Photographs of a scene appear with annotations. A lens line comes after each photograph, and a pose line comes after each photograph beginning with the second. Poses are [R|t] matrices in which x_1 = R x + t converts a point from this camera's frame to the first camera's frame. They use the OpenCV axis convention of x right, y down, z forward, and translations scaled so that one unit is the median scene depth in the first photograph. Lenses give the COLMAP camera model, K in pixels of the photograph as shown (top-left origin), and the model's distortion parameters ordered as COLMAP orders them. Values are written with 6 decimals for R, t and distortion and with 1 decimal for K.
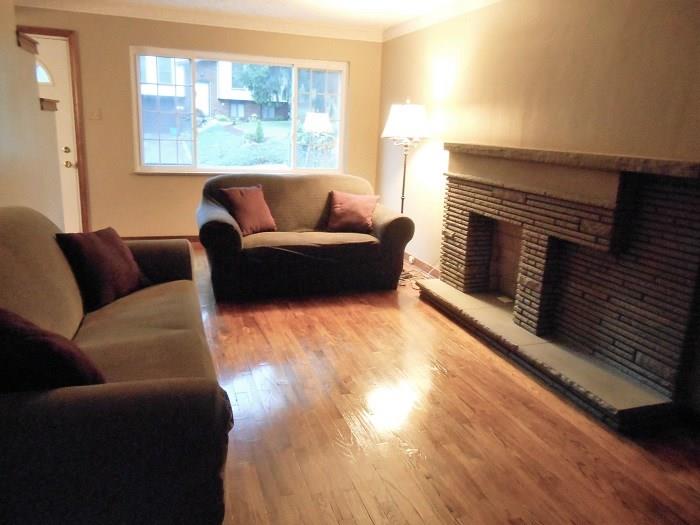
lens RADIAL K [[537.3, 0, 350.0], [0, 537.3, 262.5], [0, 0, 1]] dist [-0.062729, 0.109821]
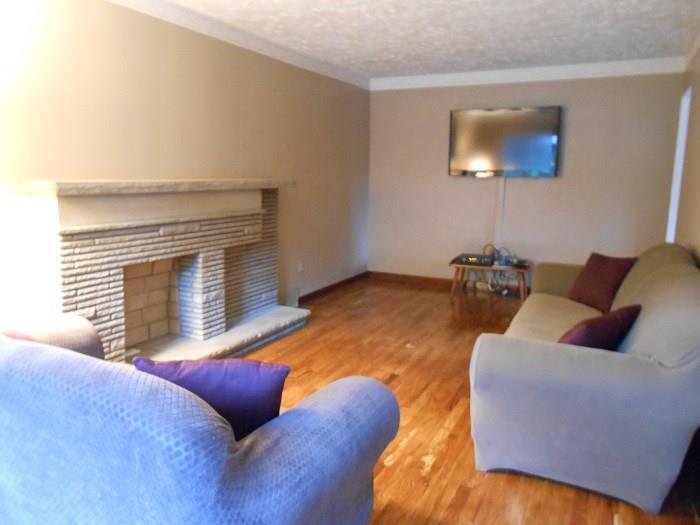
lens RADIAL K [[537.3, 0, 350.0], [0, 537.3, 262.5], [0, 0, 1]] dist [-0.062729, 0.109821]
pose [[-0.712648, -0.173203, 0.679804, -0.592674], [0.118455, 0.925418, 0.359959, -0.376957], [-0.691448, 0.337051, -0.638981, 1.401678]]
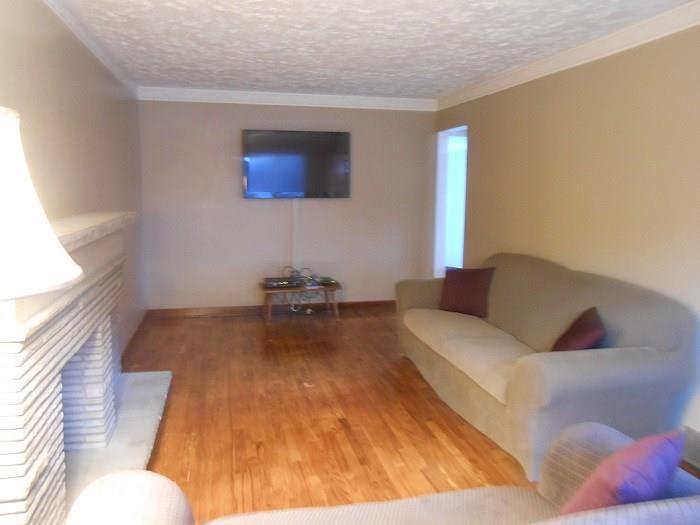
lens RADIAL K [[537.3, 0, 350.0], [0, 537.3, 262.5], [0, 0, 1]] dist [-0.062729, 0.109821]
pose [[-0.995026, -0.067343, 0.073410, -0.072122], [-0.035334, 0.927568, 0.371981, -0.413398], [-0.093143, 0.367537, -0.925333, 1.535968]]
